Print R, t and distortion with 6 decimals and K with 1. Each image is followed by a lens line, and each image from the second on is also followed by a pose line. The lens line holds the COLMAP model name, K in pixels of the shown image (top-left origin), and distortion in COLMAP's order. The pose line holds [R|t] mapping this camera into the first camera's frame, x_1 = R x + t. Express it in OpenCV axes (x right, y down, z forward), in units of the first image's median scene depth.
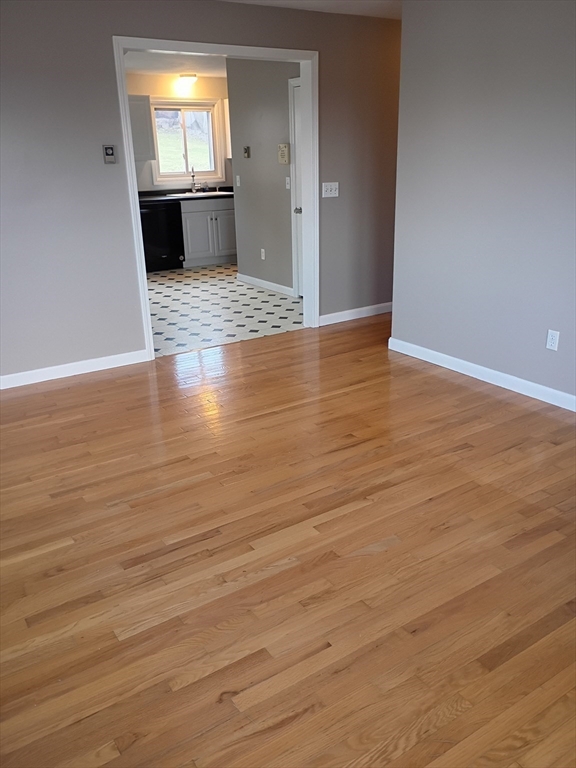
lens RADIAL K [[636.5, 0, 291.5], [0, 636.5, 381.7], [0, 0, 1]] dist [0.075096, -0.075286]
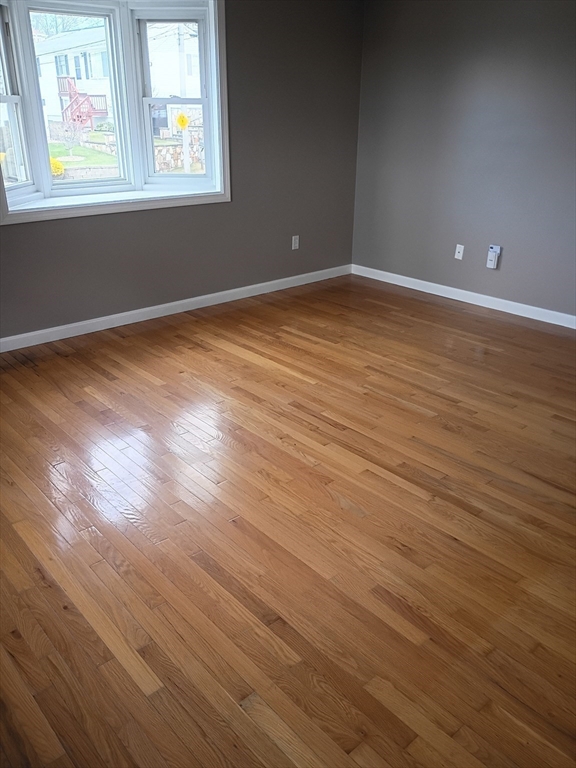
lens RADIAL K [[636.5, 0, 291.5], [0, 636.5, 381.7], [0, 0, 1]] dist [0.075096, -0.075286]
pose [[0.136331, 0.414631, -0.899719, 0.769515], [-0.343553, 0.871626, 0.349627, -0.194895], [0.929185, 0.261436, 0.261277, 0.468407]]
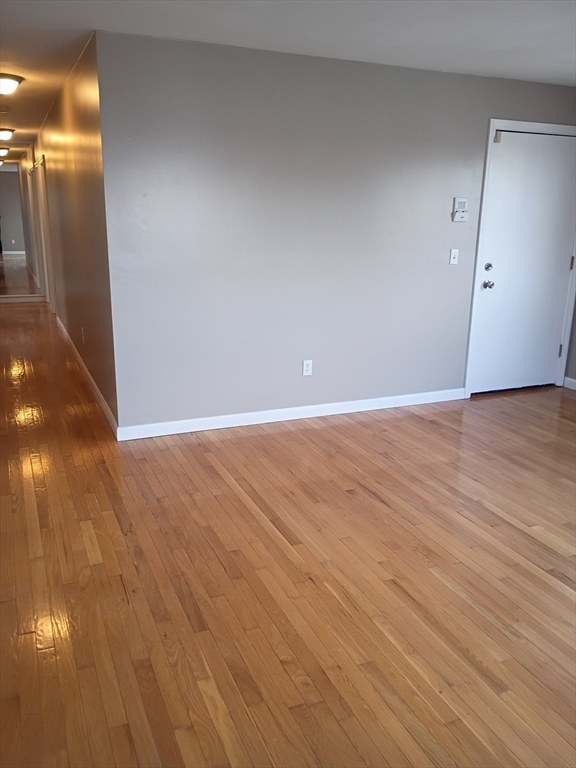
lens RADIAL K [[636.5, 0, 291.5], [0, 636.5, 381.7], [0, 0, 1]] dist [0.075096, -0.075286]
pose [[0.168820, -0.228490, 0.958797, -0.932545], [0.316076, 0.933936, 0.166913, -0.301188], [-0.933593, 0.274874, 0.229887, 0.886522]]
